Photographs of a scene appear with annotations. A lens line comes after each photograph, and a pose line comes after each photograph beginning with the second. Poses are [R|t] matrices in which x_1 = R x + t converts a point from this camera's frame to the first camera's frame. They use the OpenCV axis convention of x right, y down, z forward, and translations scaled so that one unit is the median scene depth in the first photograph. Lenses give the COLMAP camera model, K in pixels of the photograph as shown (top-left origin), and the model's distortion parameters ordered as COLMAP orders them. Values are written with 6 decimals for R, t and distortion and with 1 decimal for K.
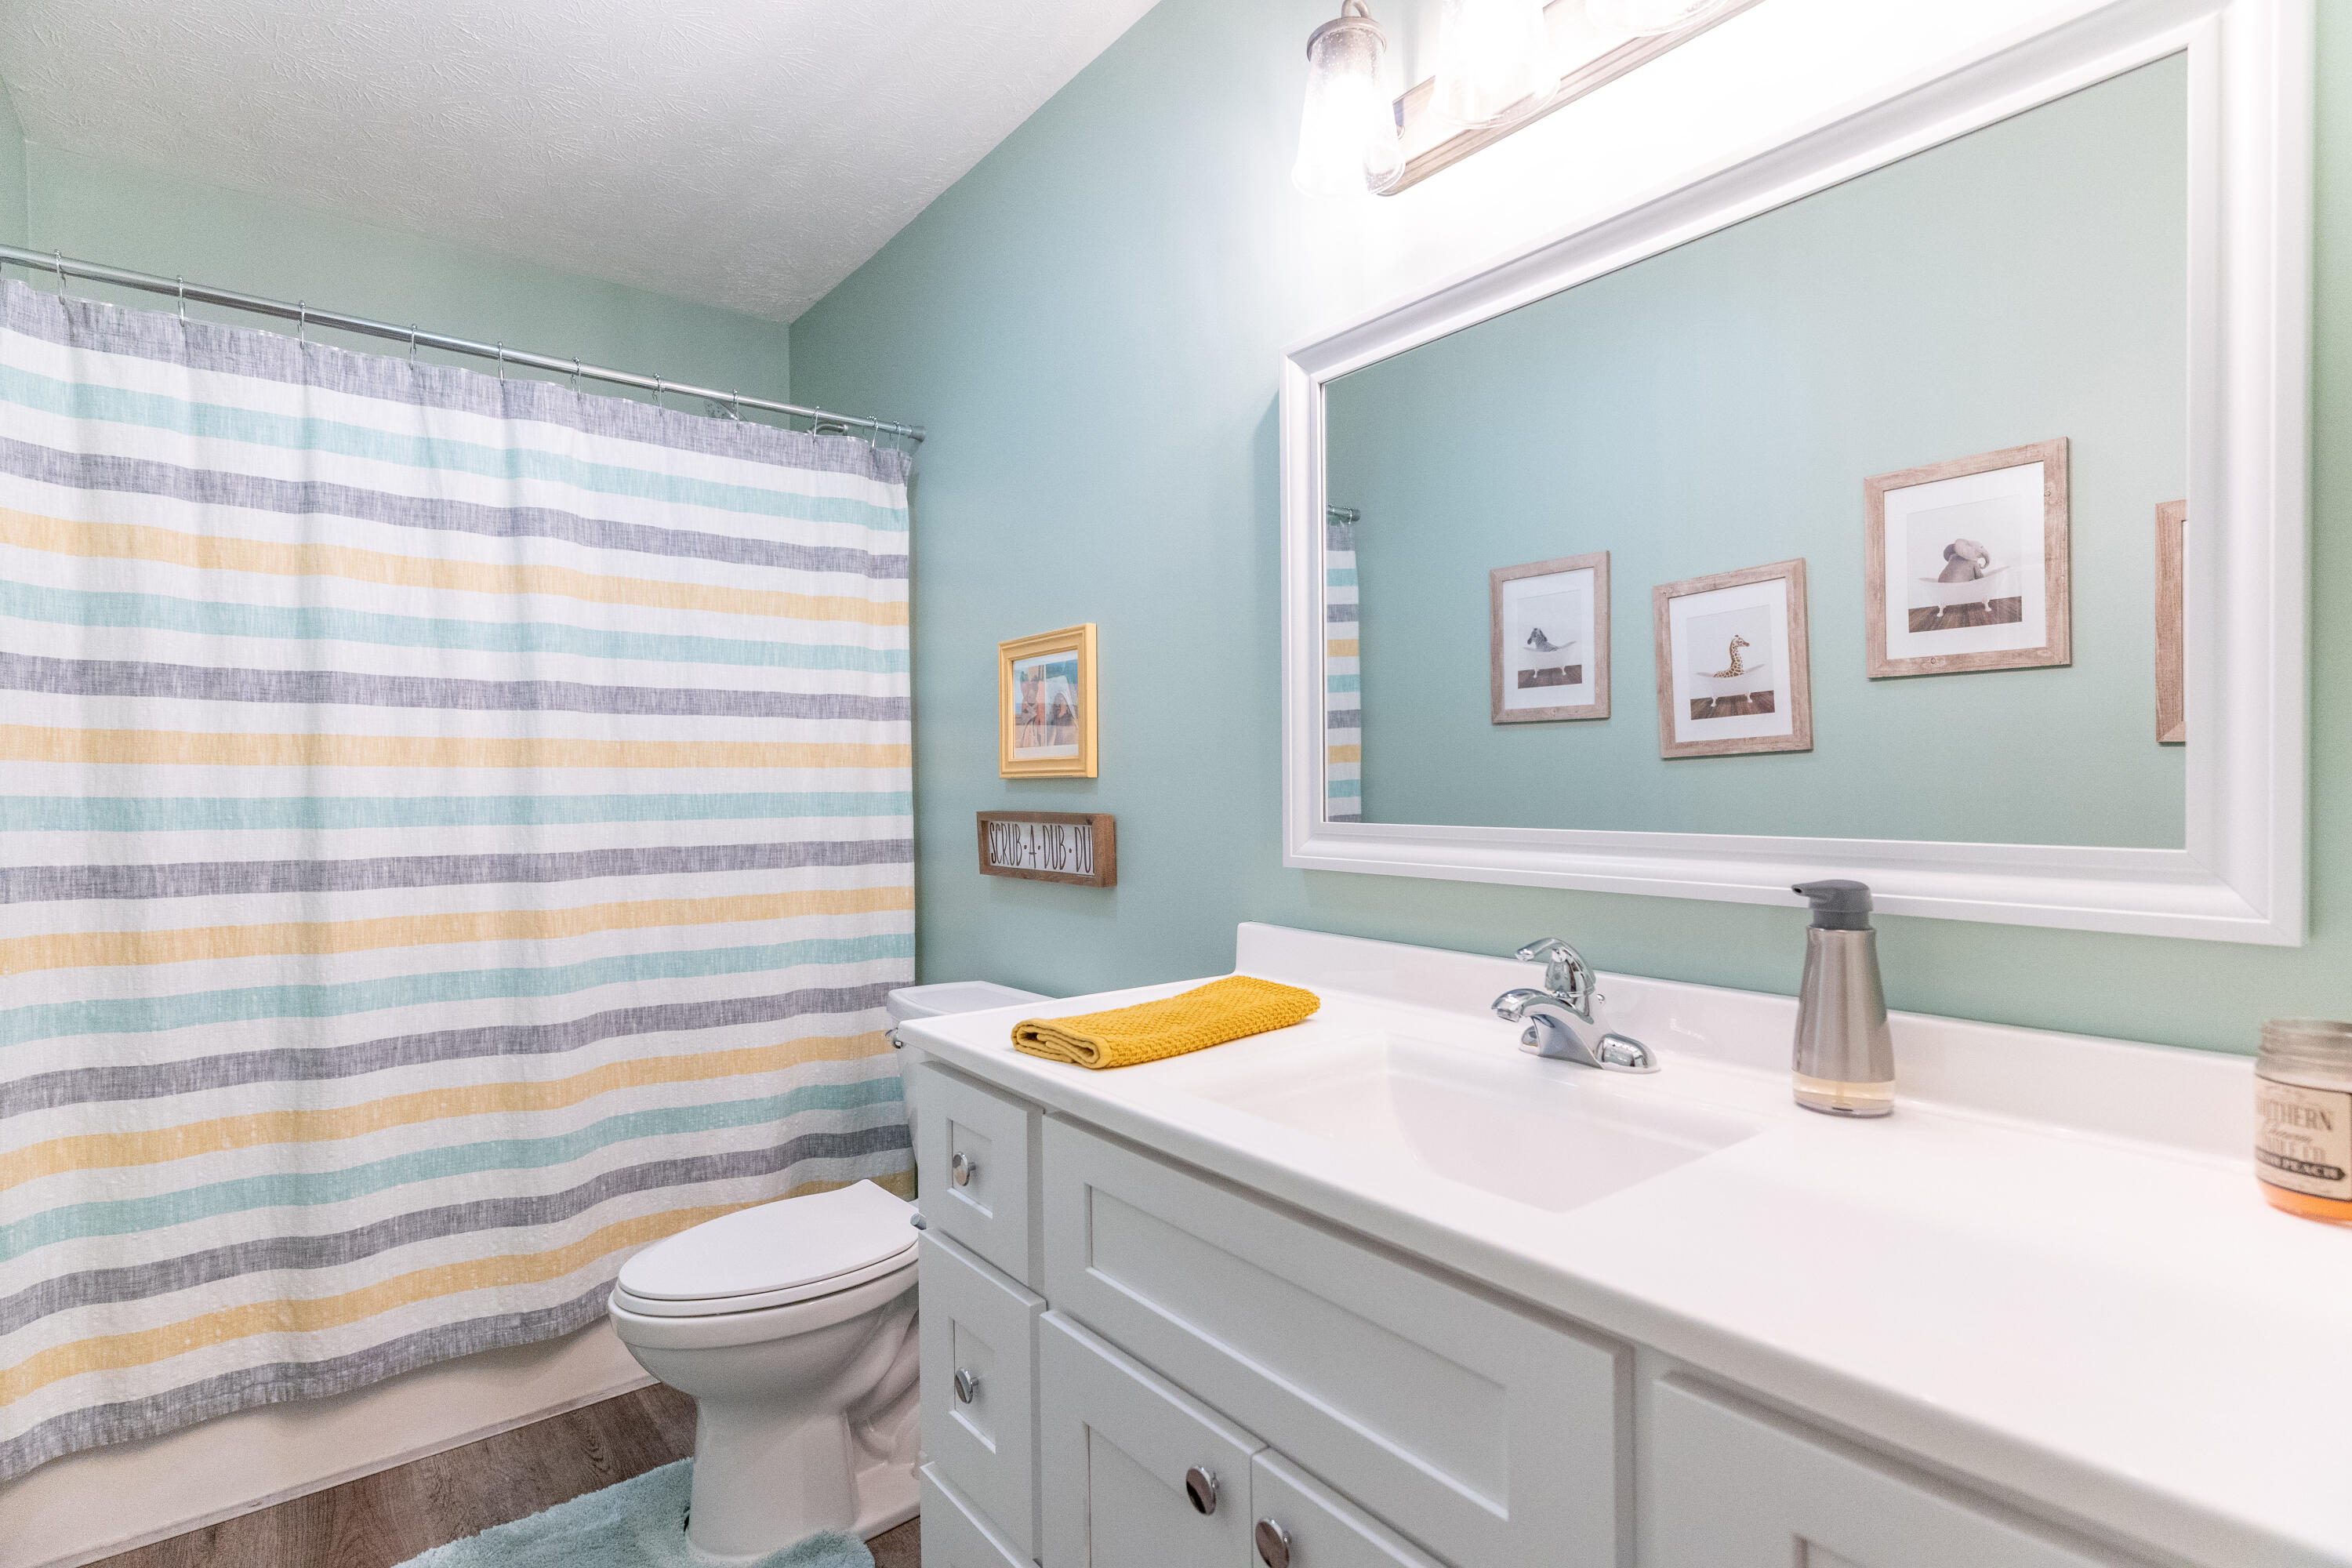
lens RADIAL K [[1132.2, 0, 1171.7], [0, 1132.2, 794.3], [0, 0, 1]] dist [0.002543, -0.000307]
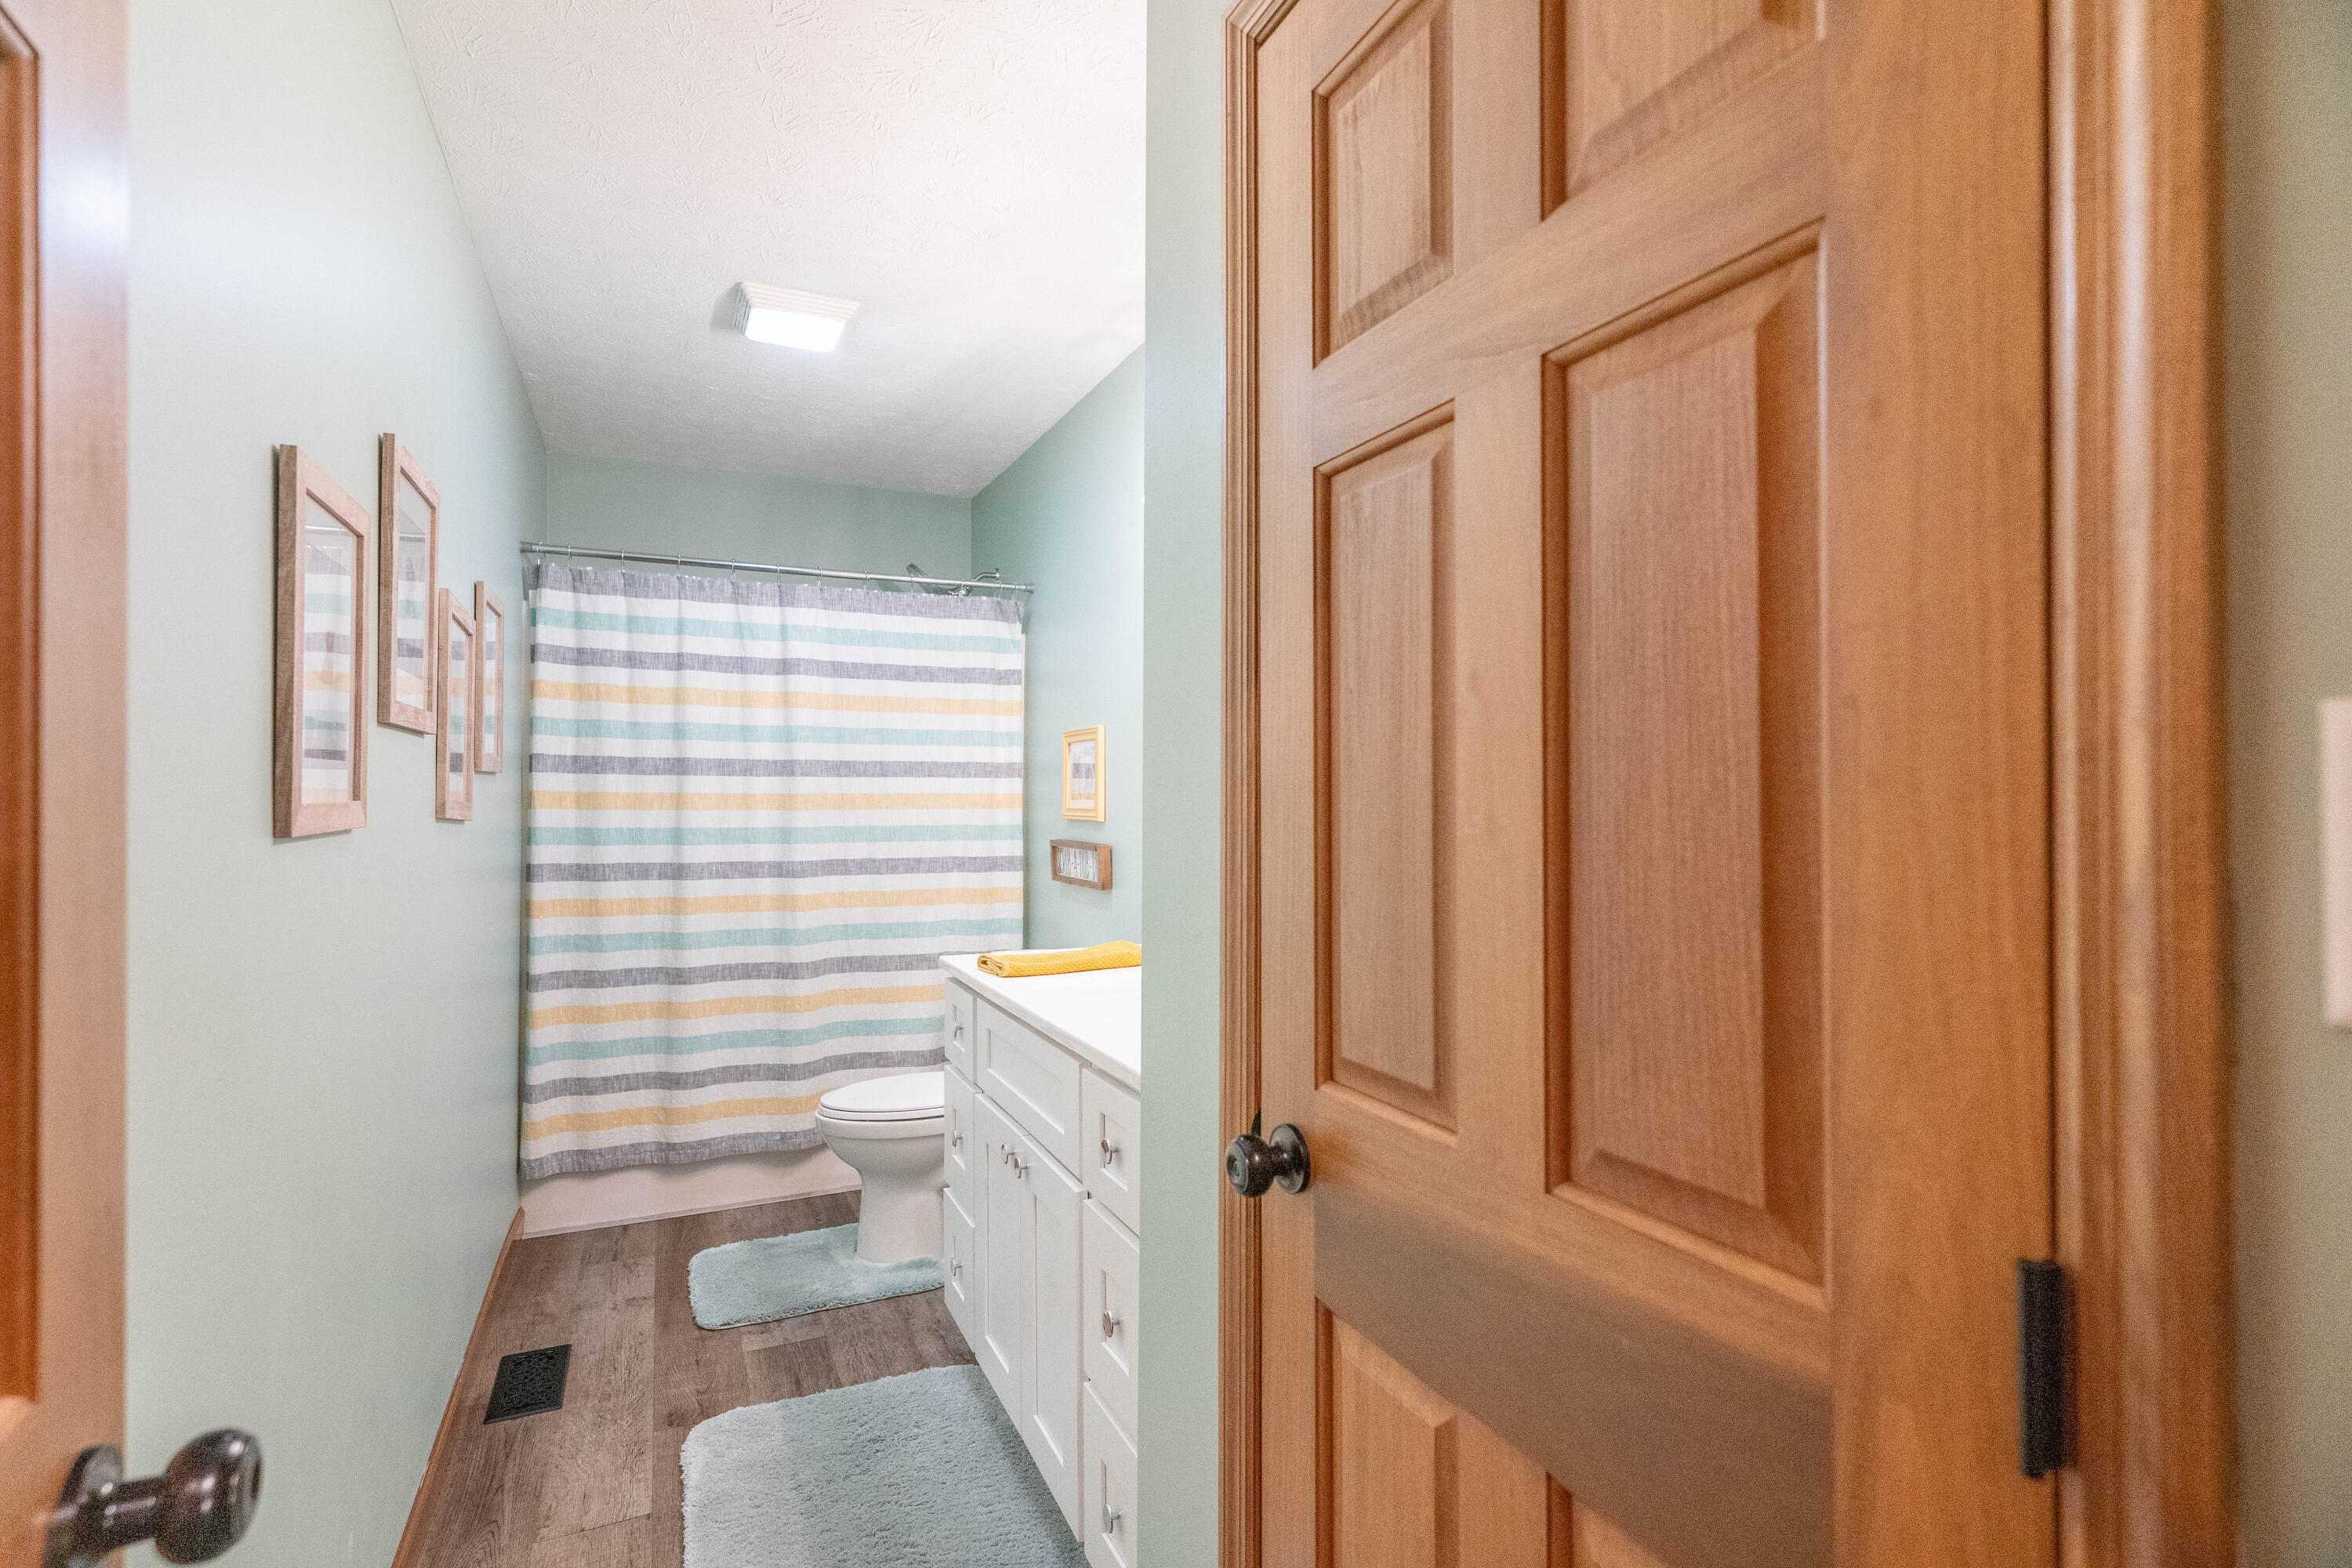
lens RADIAL K [[1132.2, 0, 1177.8], [0, 1132.2, 781.7], [0, 0, 1]] dist [0.002543, -0.000307]
pose [[0.970131, 0.004676, -0.242536, 0.423123], [-0.009232, 0.999802, -0.017650, -0.043566], [0.242406, 0.019362, 0.969982, -0.525239]]
